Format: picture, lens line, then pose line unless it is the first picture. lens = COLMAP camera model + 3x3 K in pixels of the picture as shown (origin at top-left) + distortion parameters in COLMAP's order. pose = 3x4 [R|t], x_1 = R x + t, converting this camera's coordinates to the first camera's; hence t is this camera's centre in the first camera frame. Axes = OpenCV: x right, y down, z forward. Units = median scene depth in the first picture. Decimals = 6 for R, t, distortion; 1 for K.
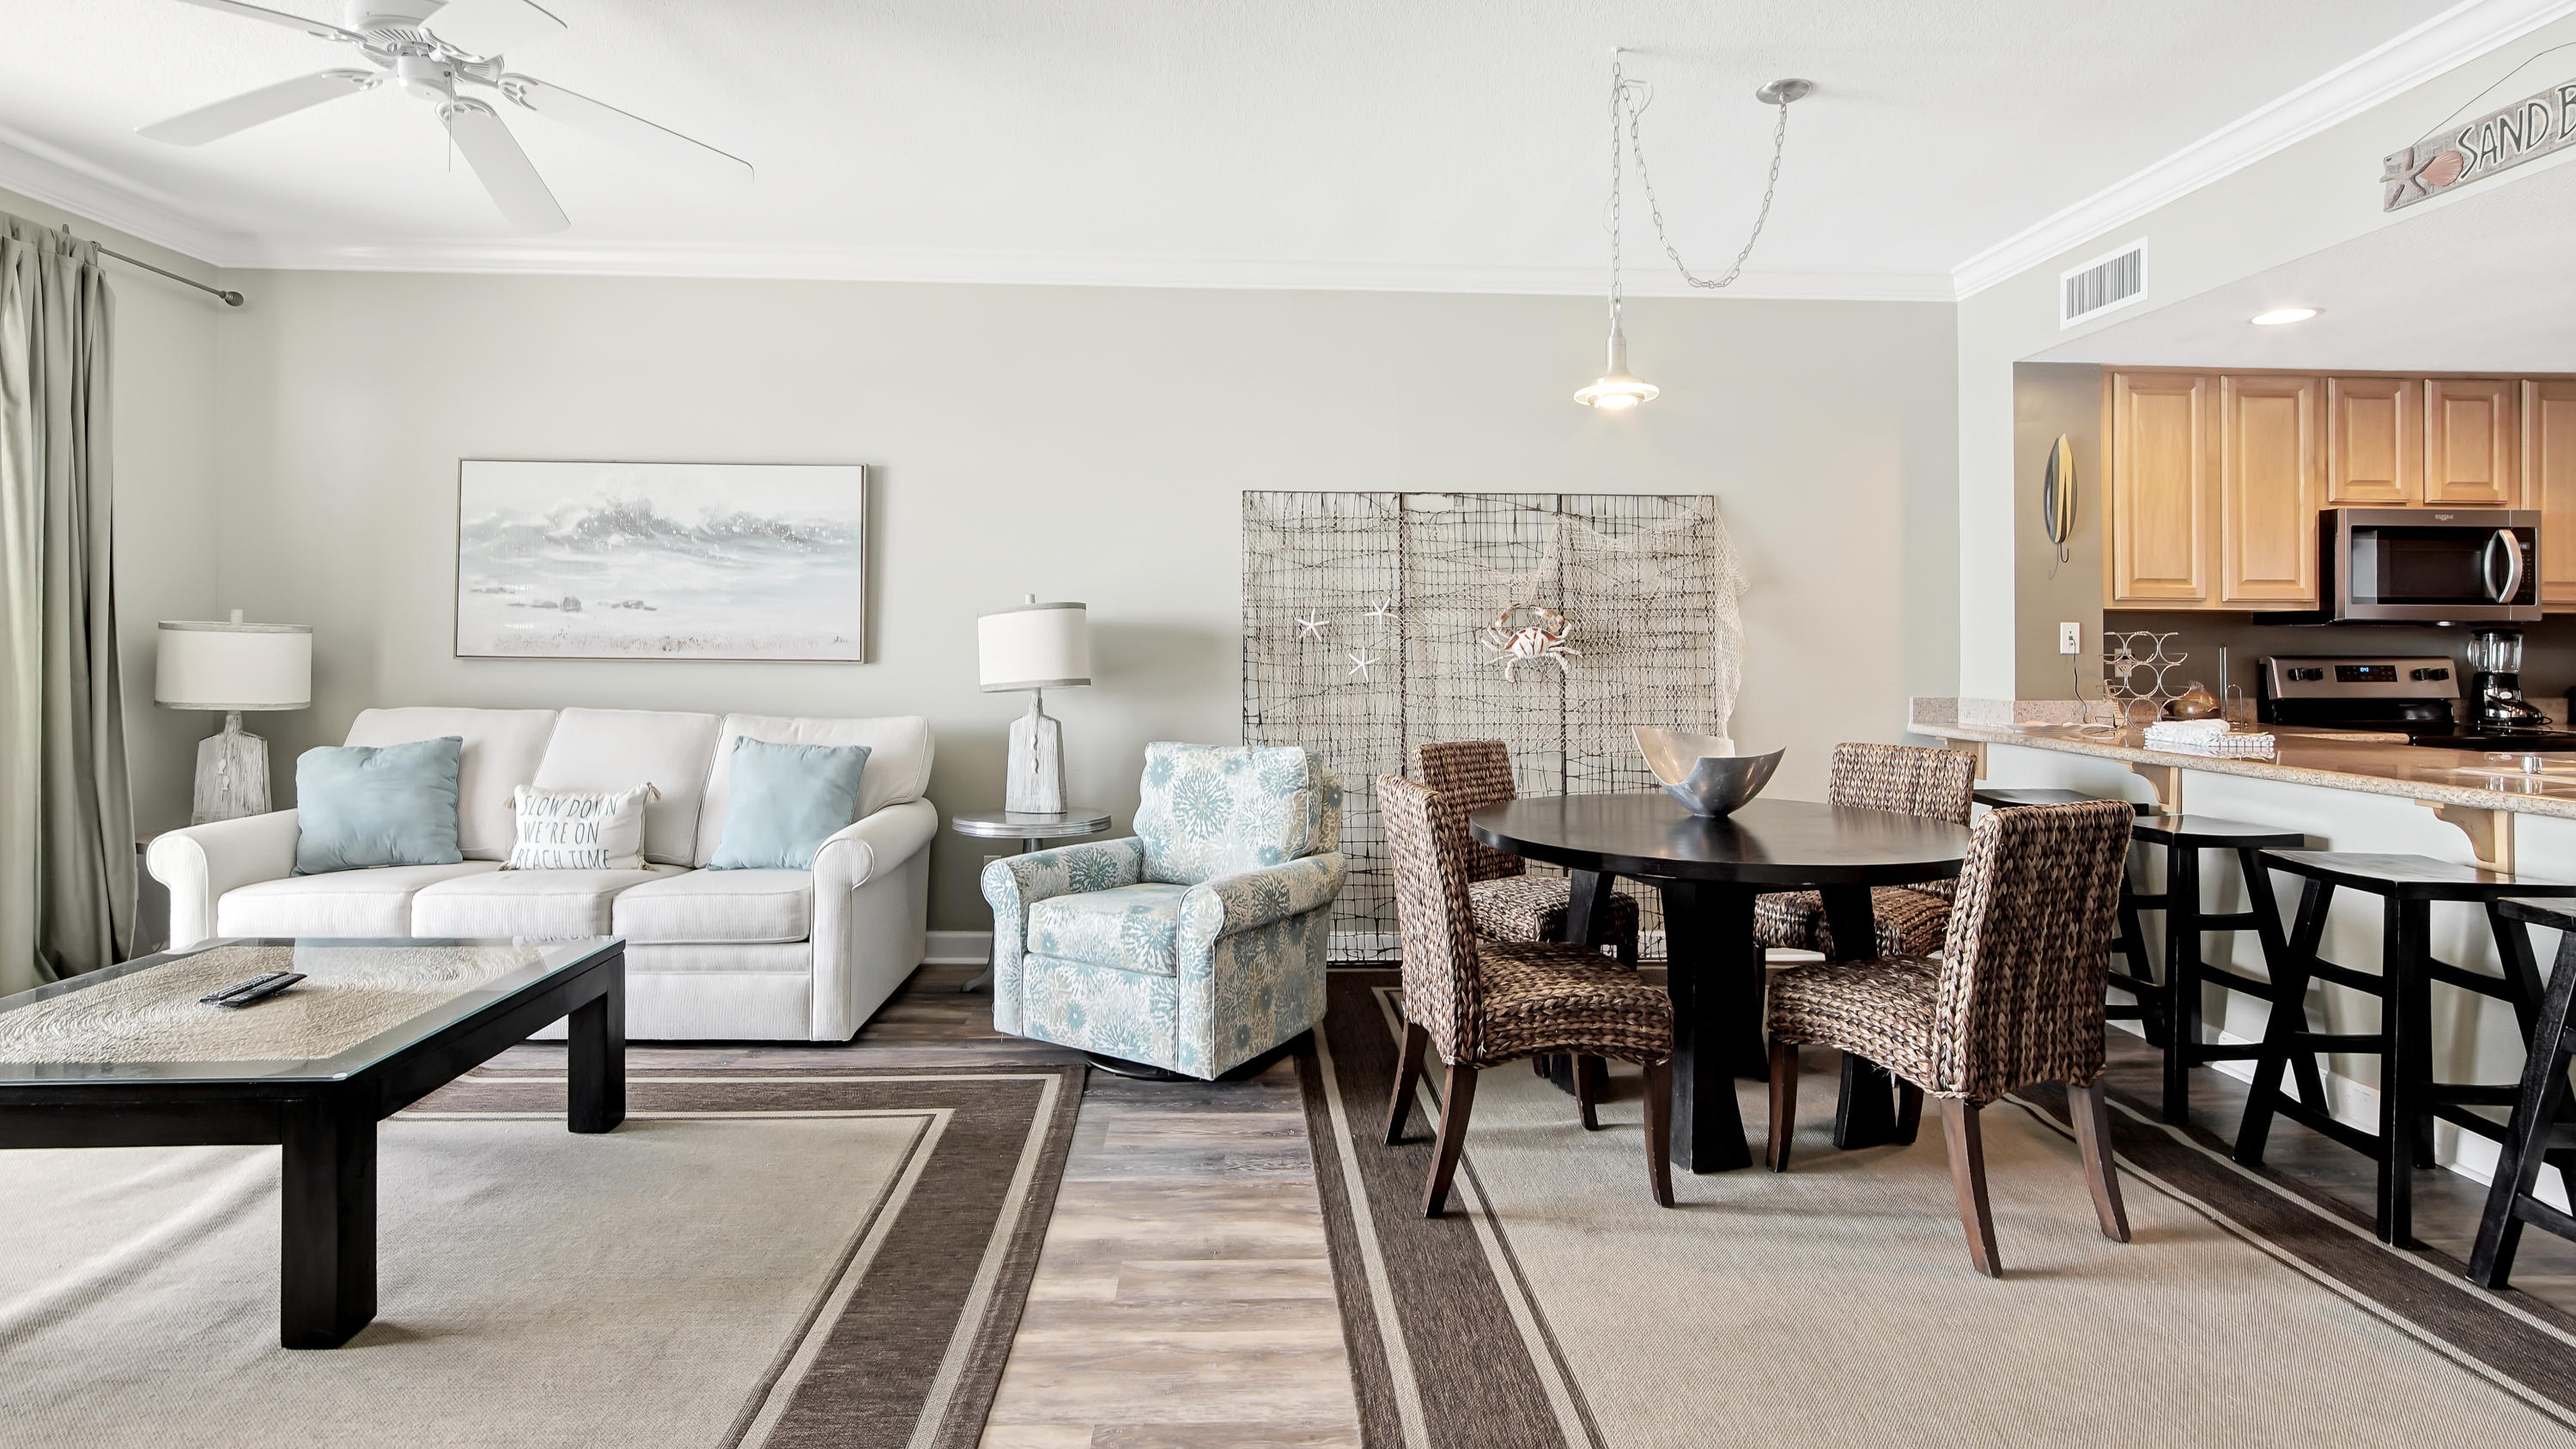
lens RADIAL K [[1193.5, 0, 1276.8], [0, 1193.5, 636.8], [0, 0, 1]] dist [-0.014299, 0.004911]
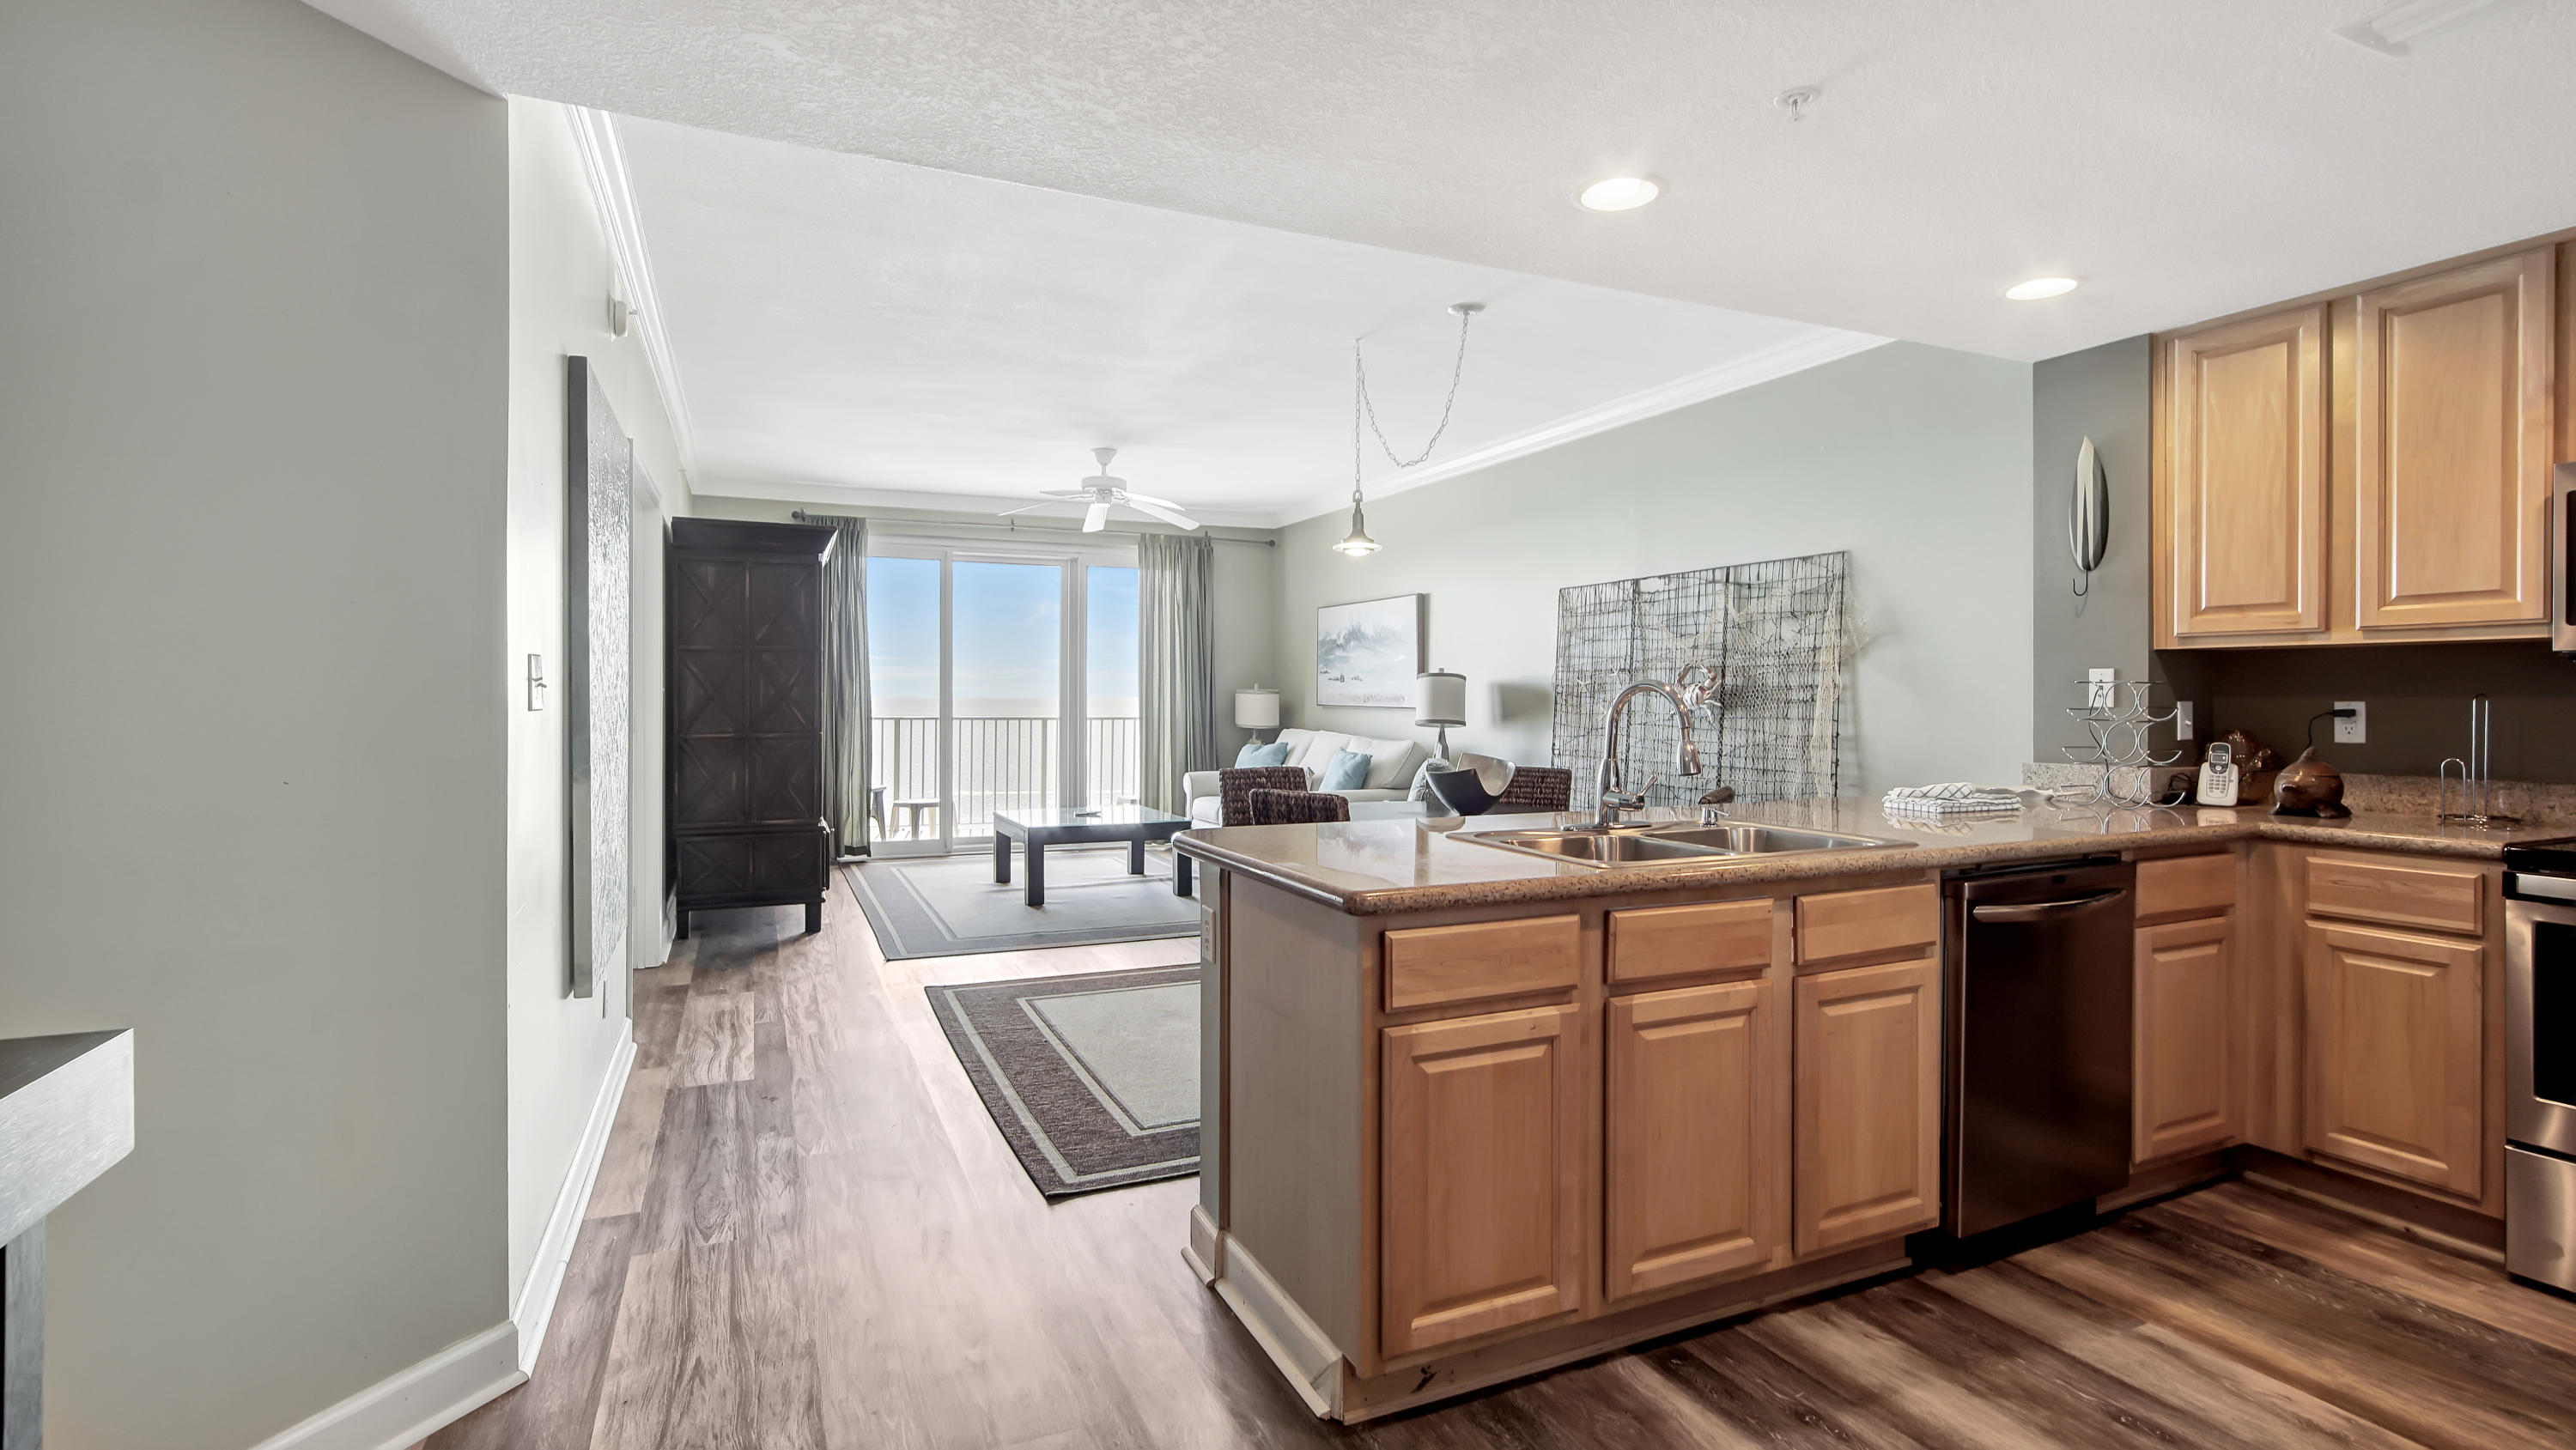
lens RADIAL K [[1193.2, 0, 1262.3], [0, 1193.2, 694.2], [0, 0, 1]] dist [-0.014299, 0.004911]
pose [[0.358986, -0.005530, -0.933327, 1.189905], [0.006746, 0.999972, -0.003330, 0.004078], [0.933319, -0.005101, 0.359013, 0.174874]]
